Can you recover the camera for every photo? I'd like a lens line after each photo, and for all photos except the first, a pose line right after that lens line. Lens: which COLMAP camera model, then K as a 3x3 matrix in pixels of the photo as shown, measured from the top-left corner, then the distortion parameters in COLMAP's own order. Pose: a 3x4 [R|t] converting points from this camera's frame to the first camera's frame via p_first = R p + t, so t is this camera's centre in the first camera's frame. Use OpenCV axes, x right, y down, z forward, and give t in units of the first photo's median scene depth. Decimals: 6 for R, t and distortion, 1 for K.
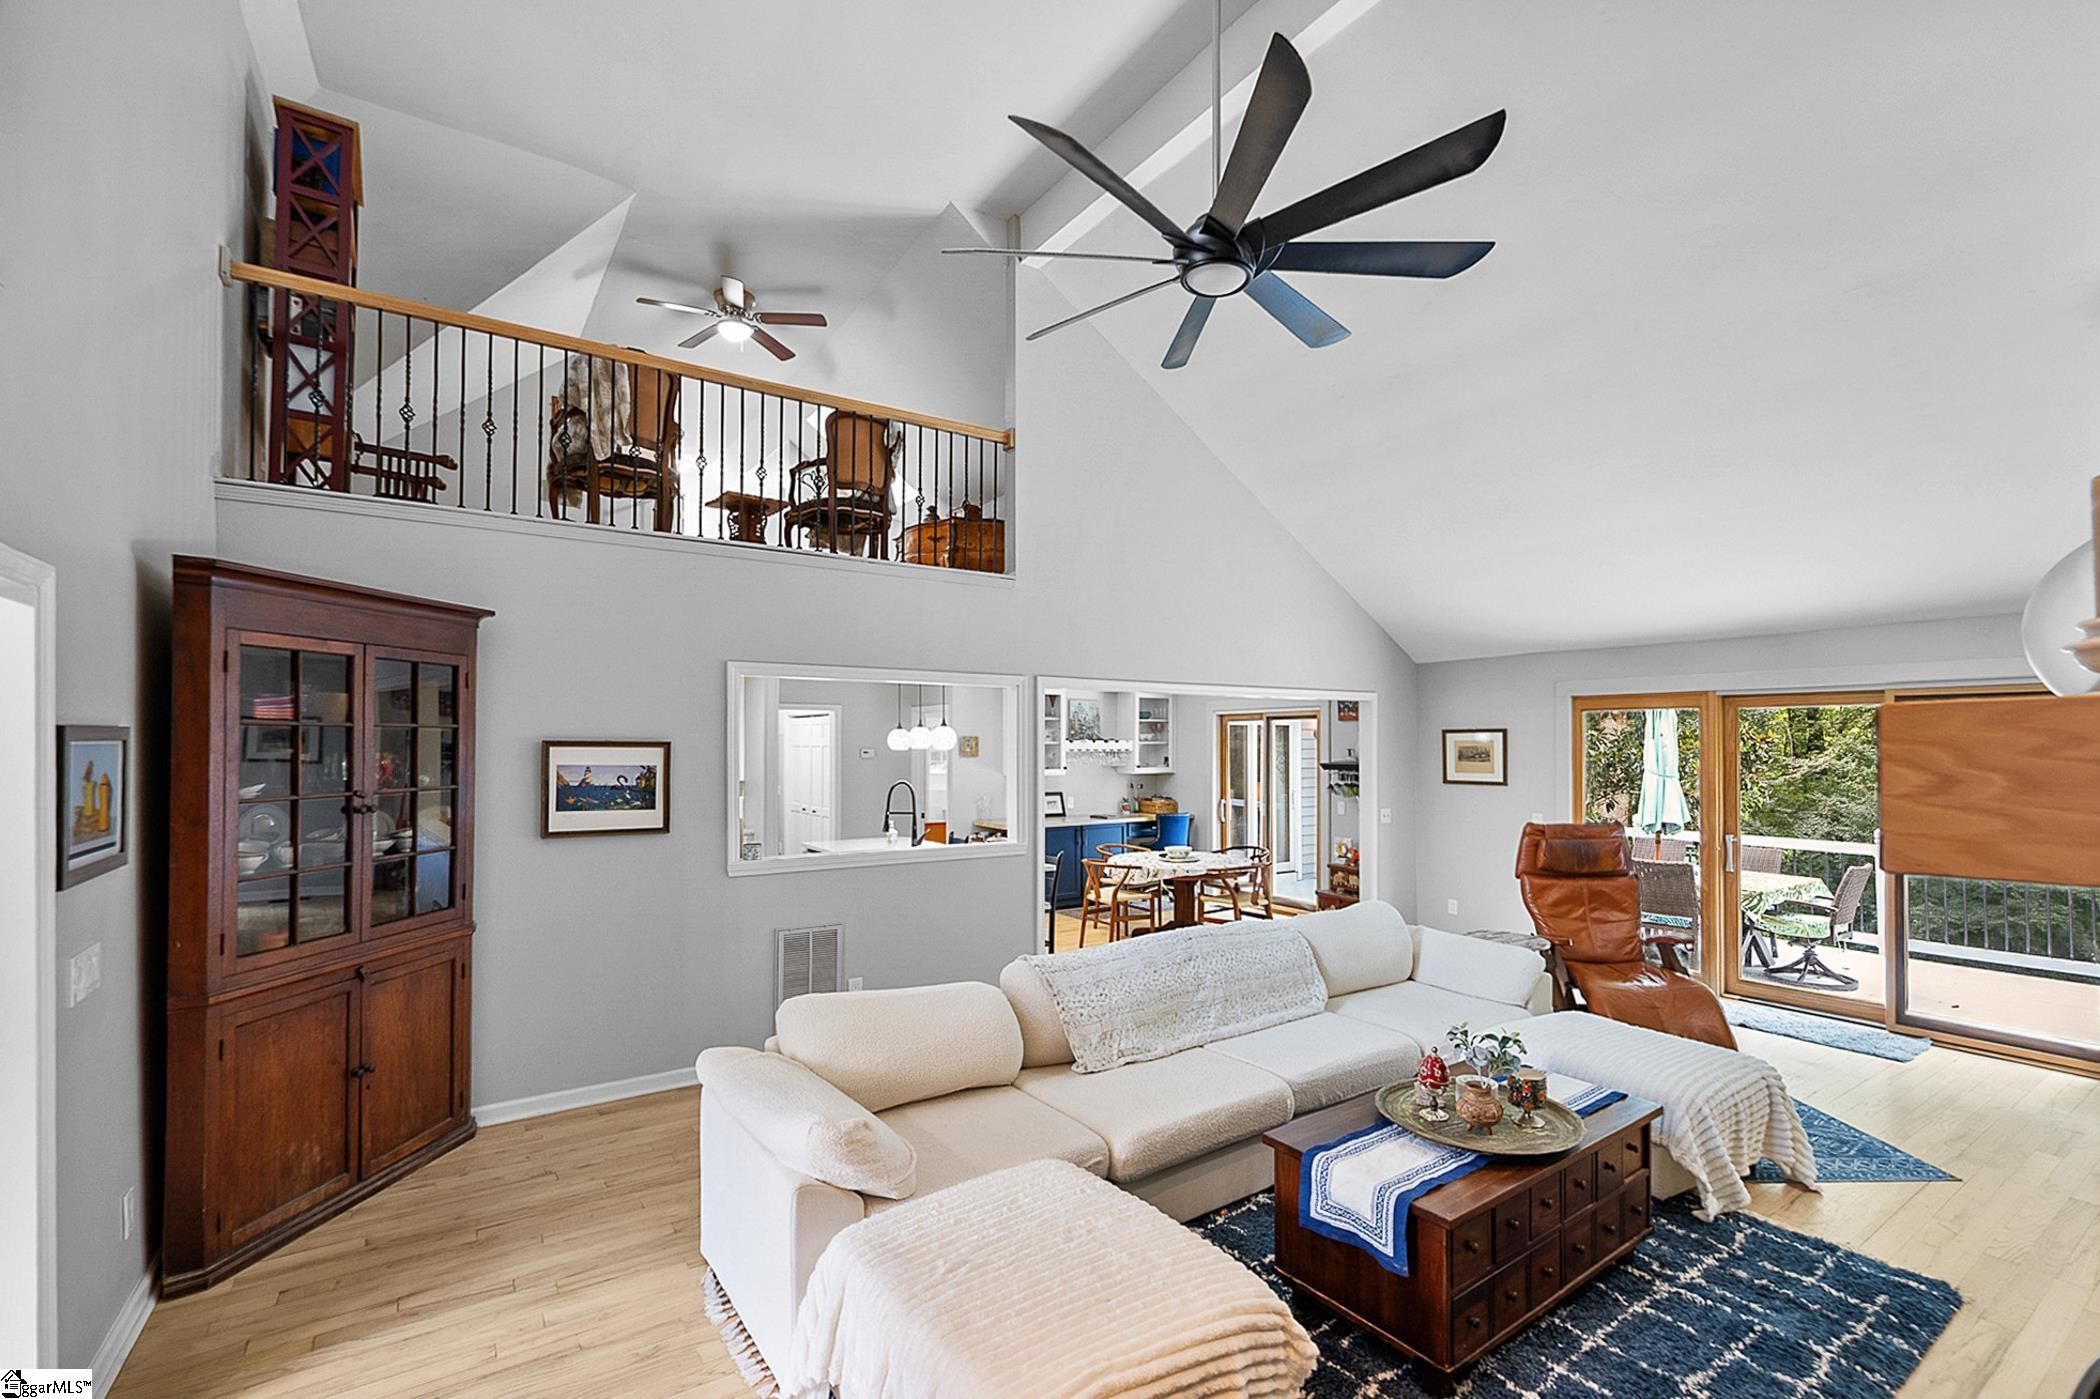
lens RADIAL K [[915.7, 0, 1065.3], [0, 915.7, 739.5], [0, 0, 1]] dist [-0.000960, 0.000285]
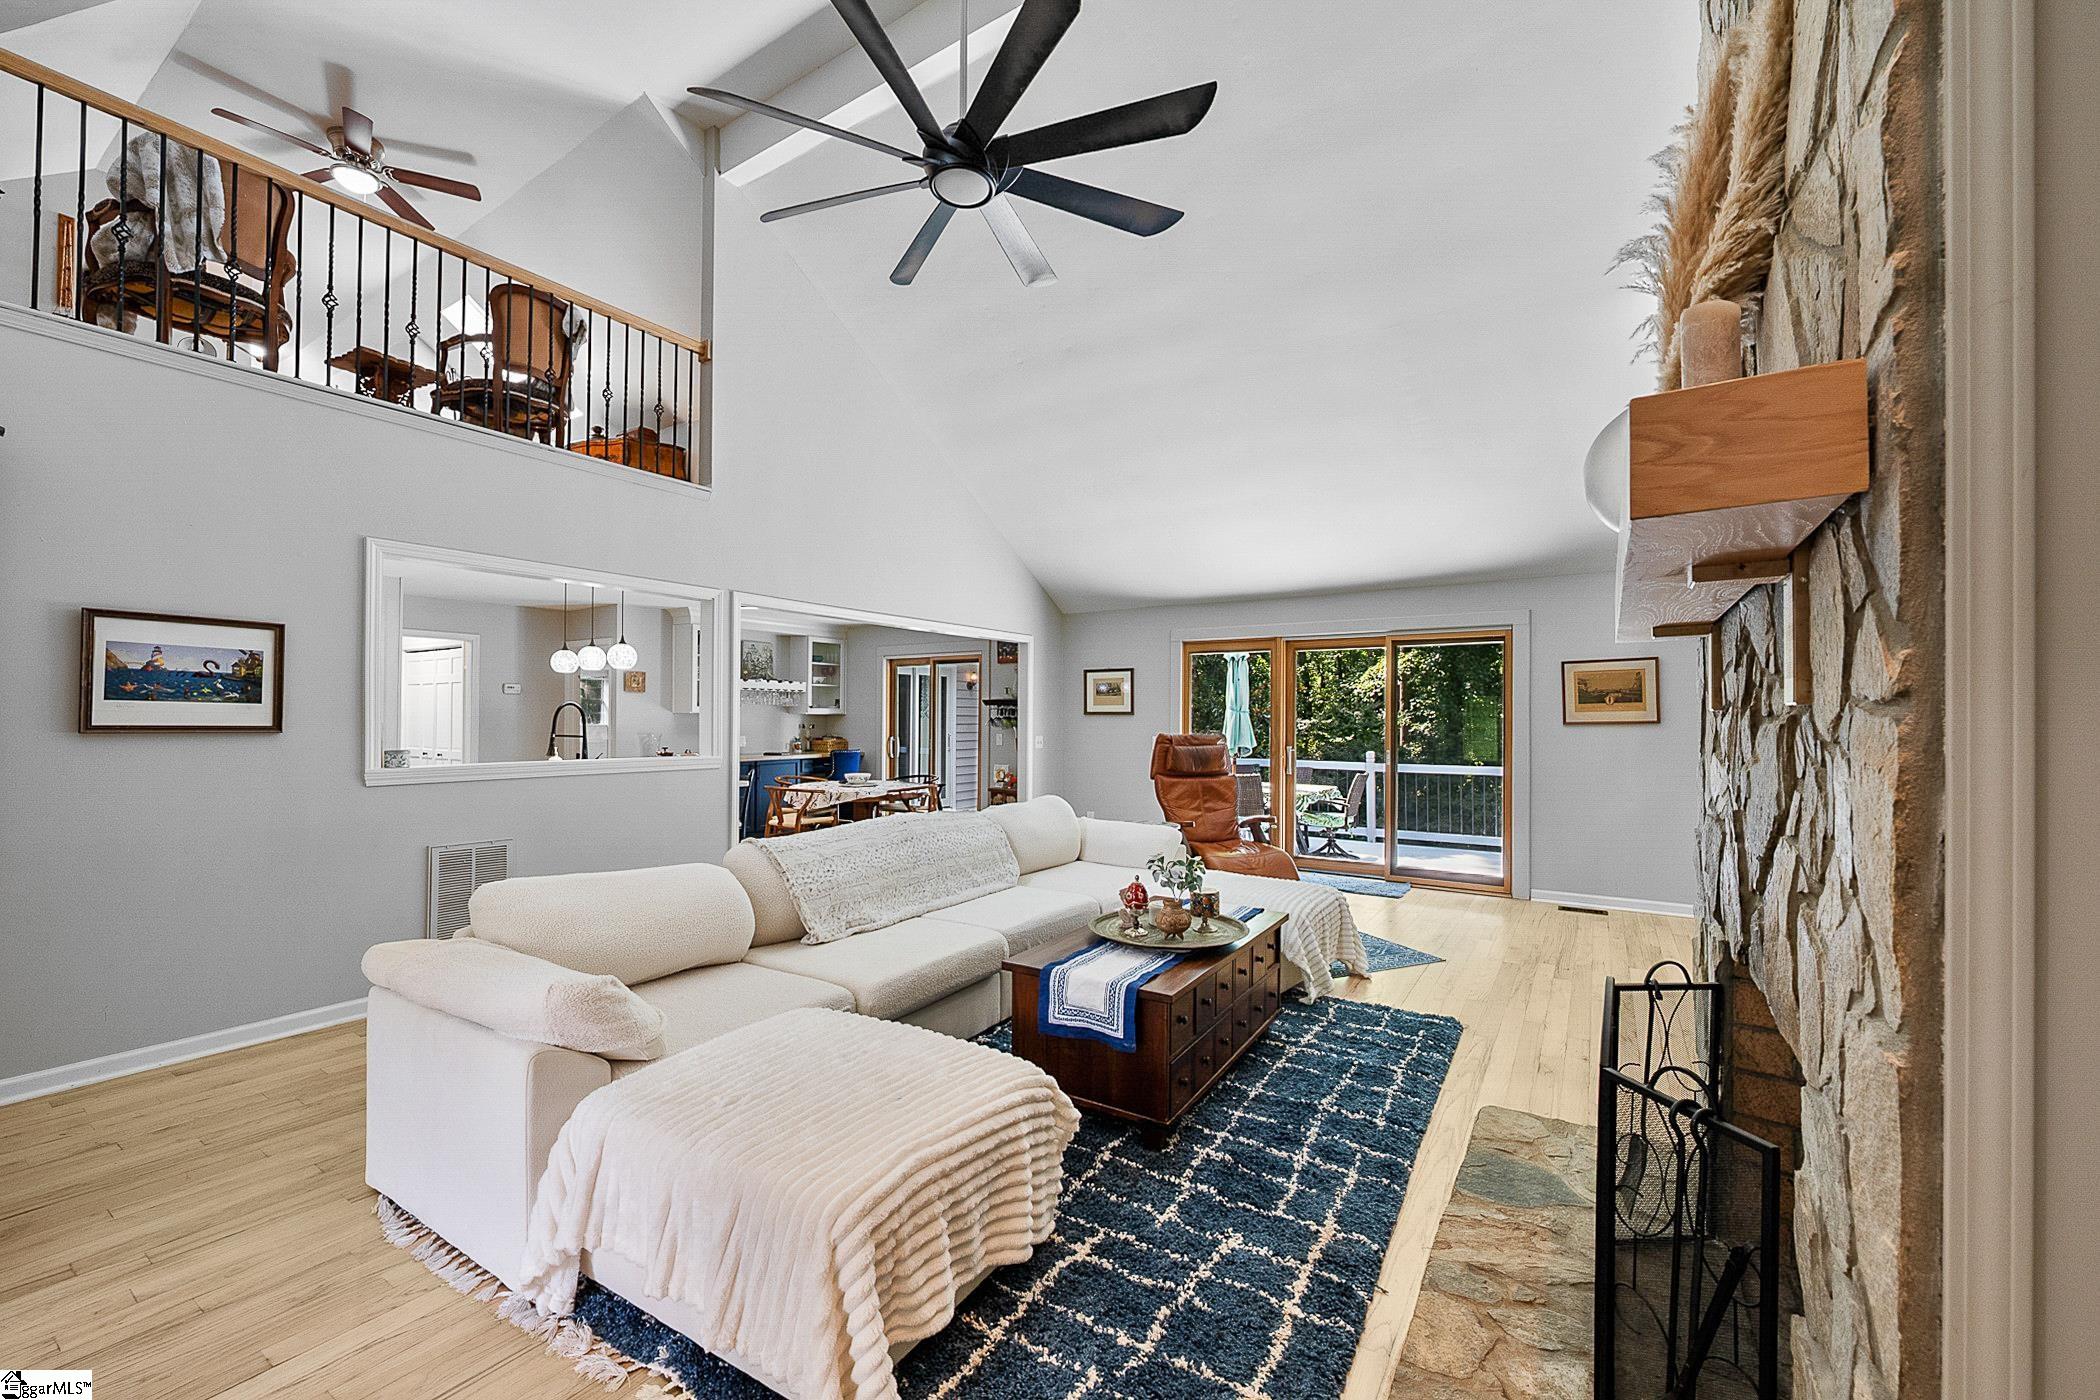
lens RADIAL K [[829.9, 0, 1049.1], [0, 829.9, 712.4], [0, 0, 1]] dist [-0.000751, -0.000333]
pose [[0.924738, 0.006839, 0.380543, -0.087983], [-0.007418, 0.999972, 0.000056, 0.096386], [-0.380532, -0.002875, 0.924763, 0.036511]]
